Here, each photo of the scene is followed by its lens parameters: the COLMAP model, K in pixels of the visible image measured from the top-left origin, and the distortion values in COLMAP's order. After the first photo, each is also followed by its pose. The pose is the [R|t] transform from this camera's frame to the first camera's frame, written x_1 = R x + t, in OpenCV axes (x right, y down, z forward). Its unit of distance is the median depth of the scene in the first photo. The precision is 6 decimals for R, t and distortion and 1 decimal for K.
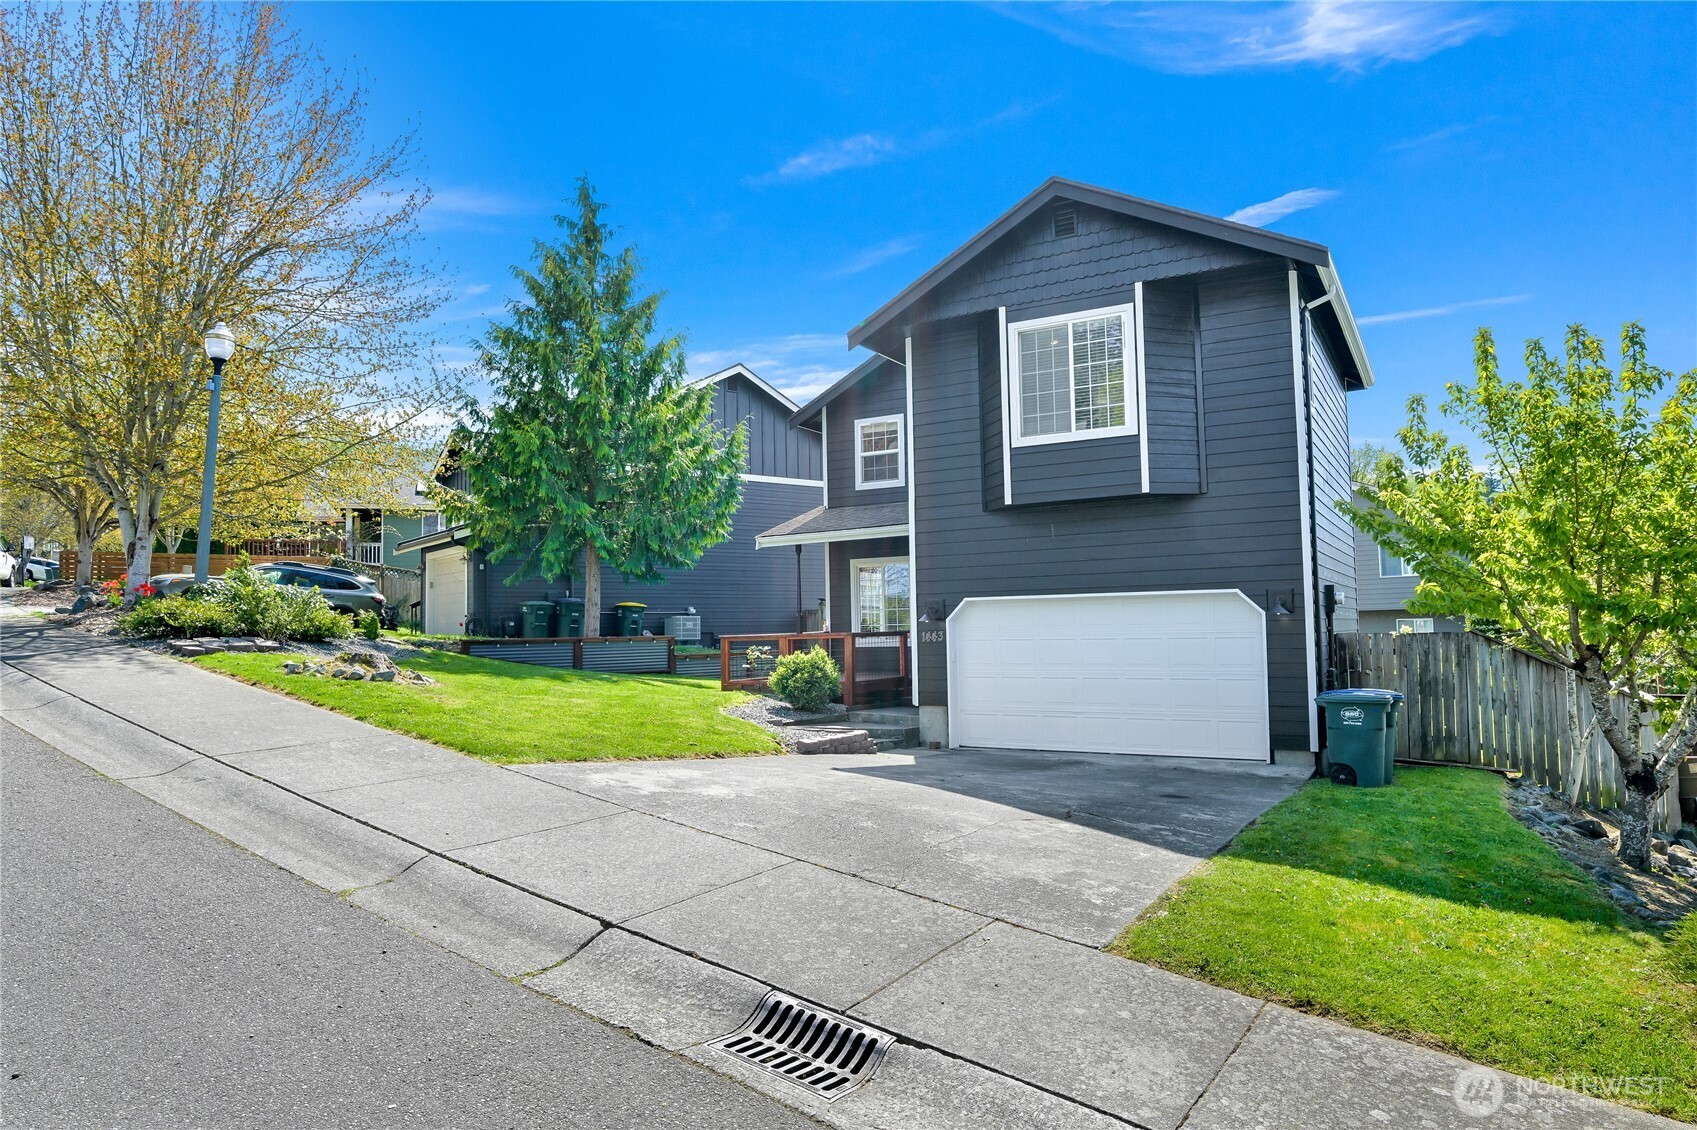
lens RADIAL K [[1052.1, 0, 848.5], [0, 1052.1, 565.0], [0, 0, 1]] dist [-0.003500, -0.000569]
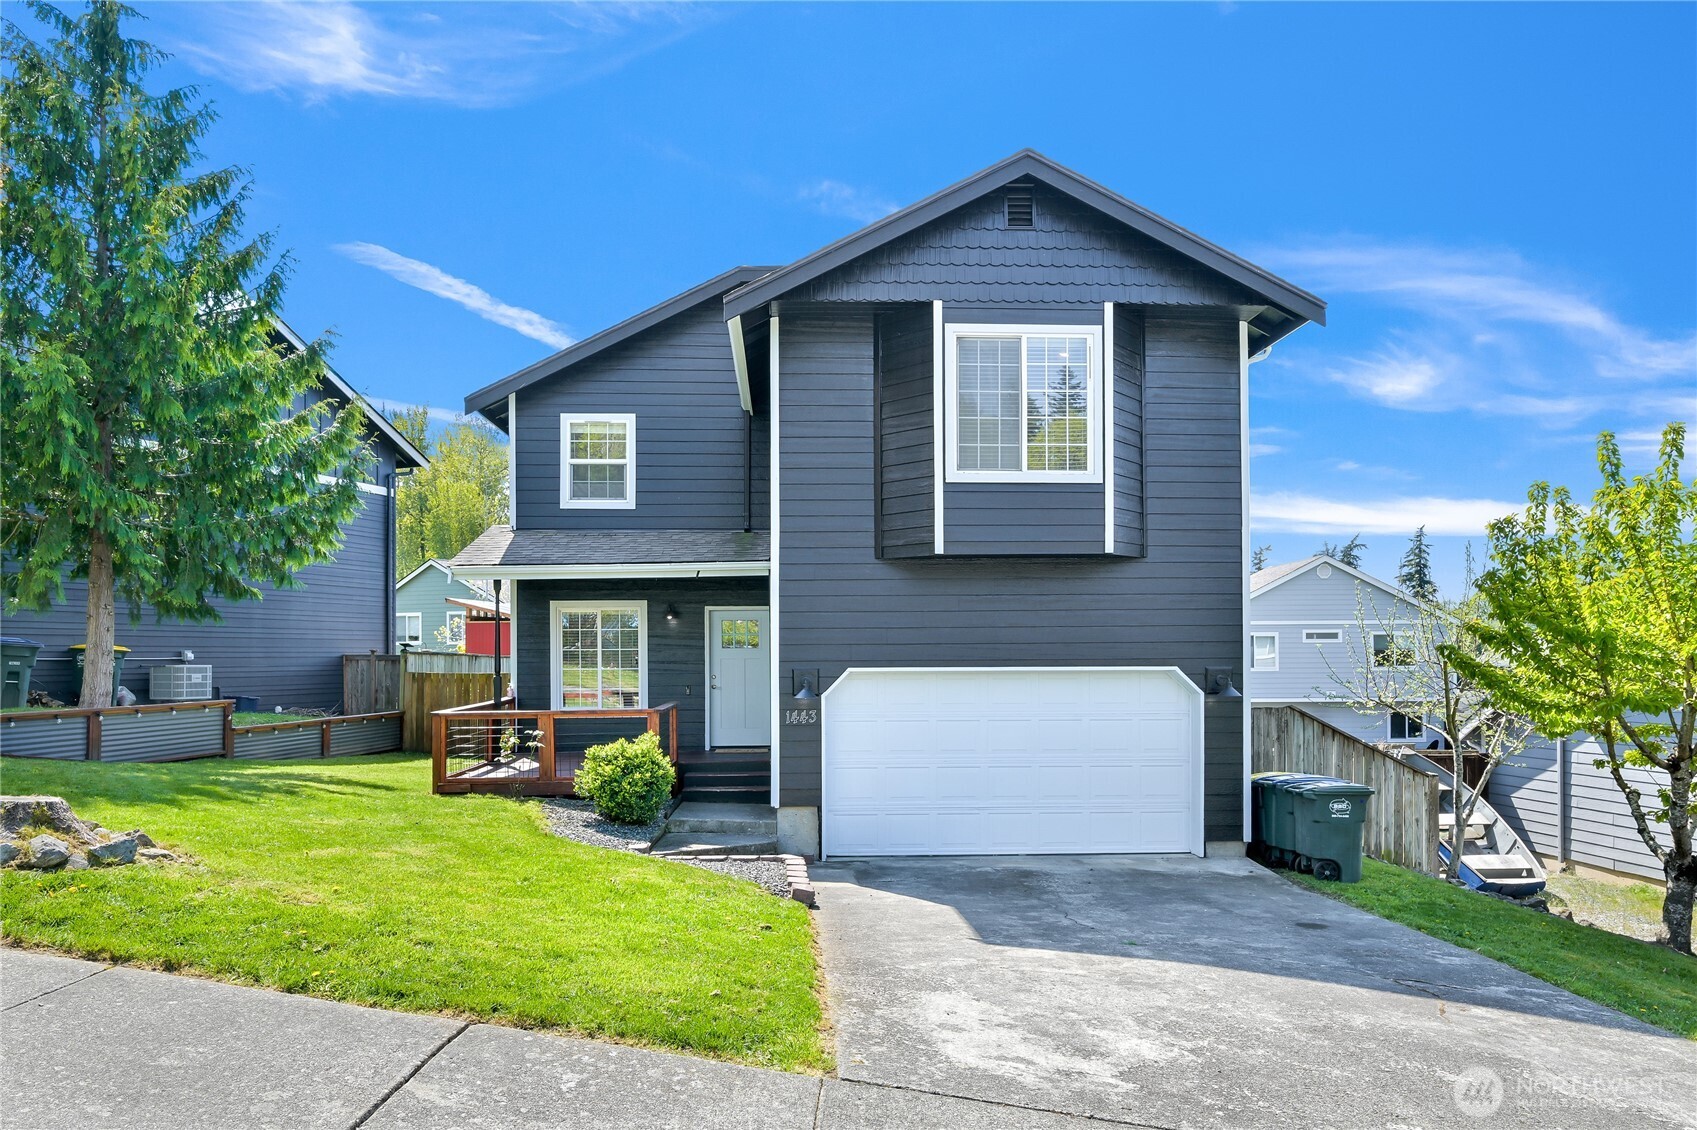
lens RADIAL K [[1084.8, 0, 837.3], [0, 1084.8, 644.6], [0, 0, 1]] dist [-0.002732, -0.001333]
pose [[0.838890, 0.019284, 0.543960, -0.356240], [-0.044594, 0.998448, 0.033376, -0.013145], [-0.542472, -0.052256, 0.838447, 0.354194]]
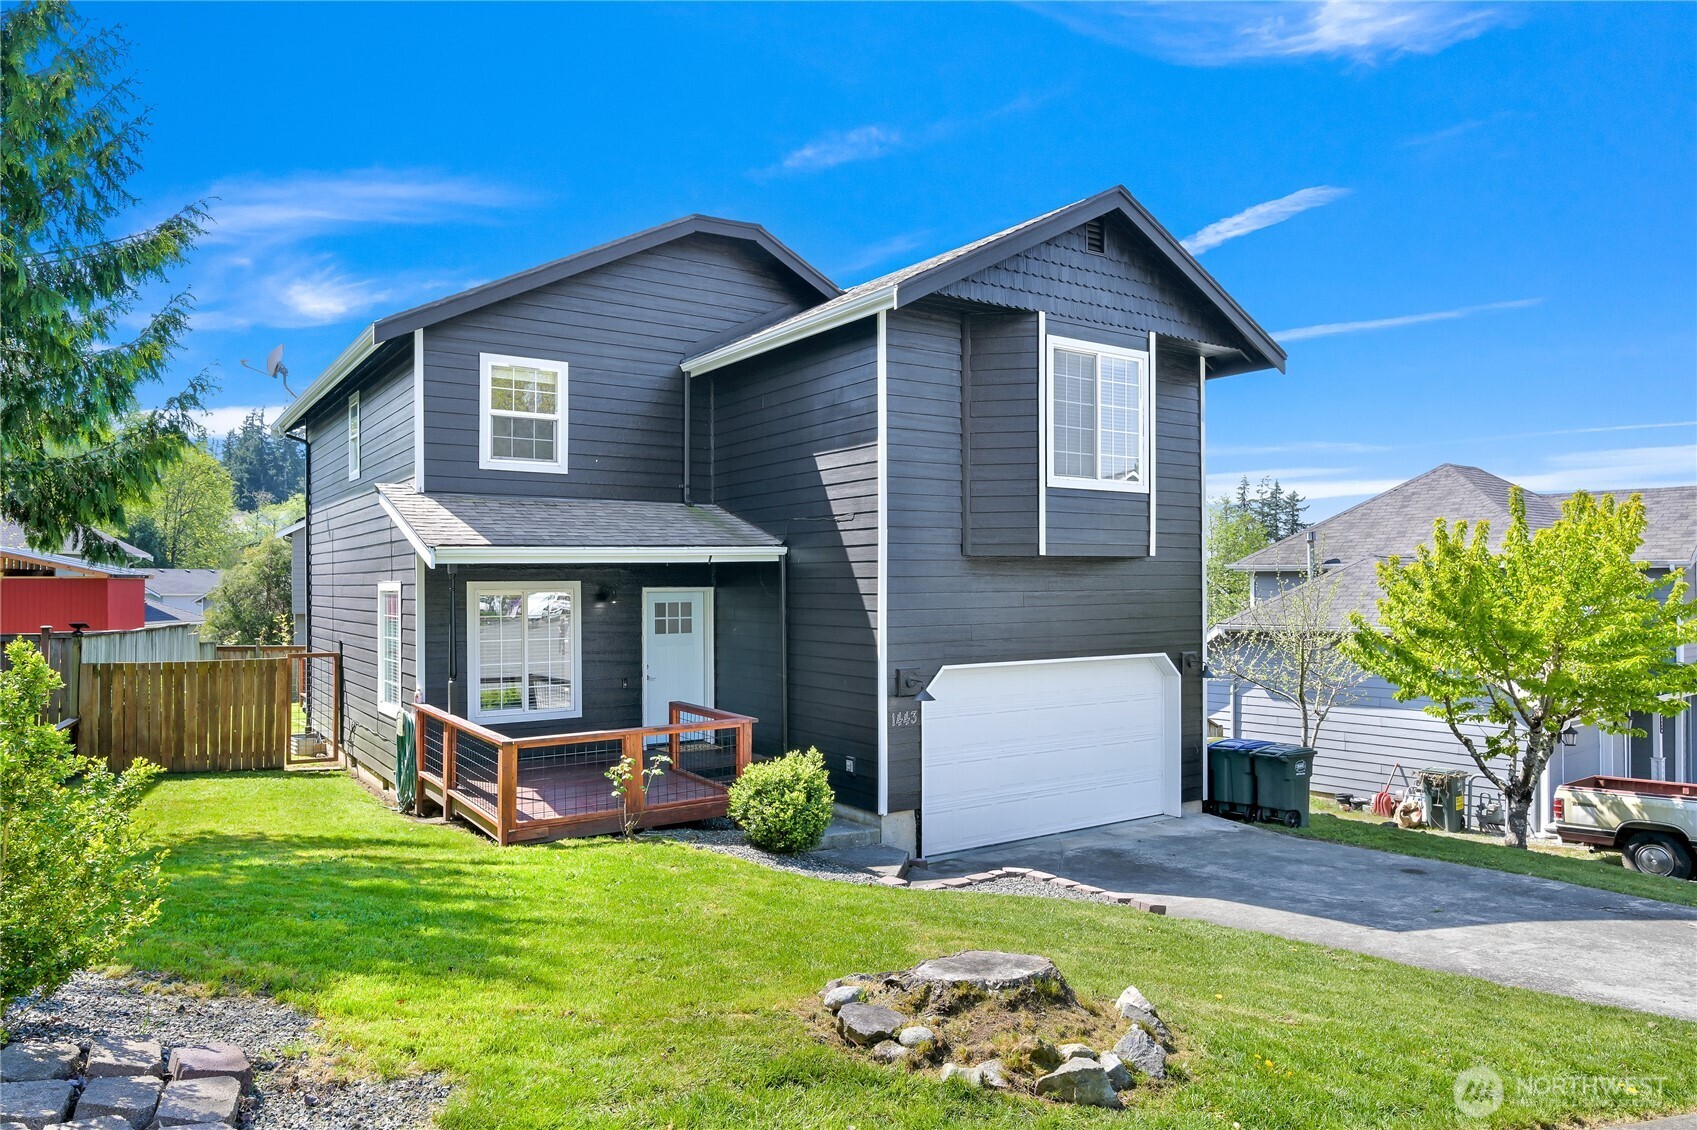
lens RADIAL K [[1110.7, 0, 848.5], [0, 1110.7, 565.0], [0, 0, 1]] dist [-0.000776, 0.000705]
pose [[0.424313, 0.029449, 0.905037, -0.701289], [-0.060570, 0.998156, -0.004081, -0.037062], [-0.903488, -0.053087, 0.425314, 0.768761]]
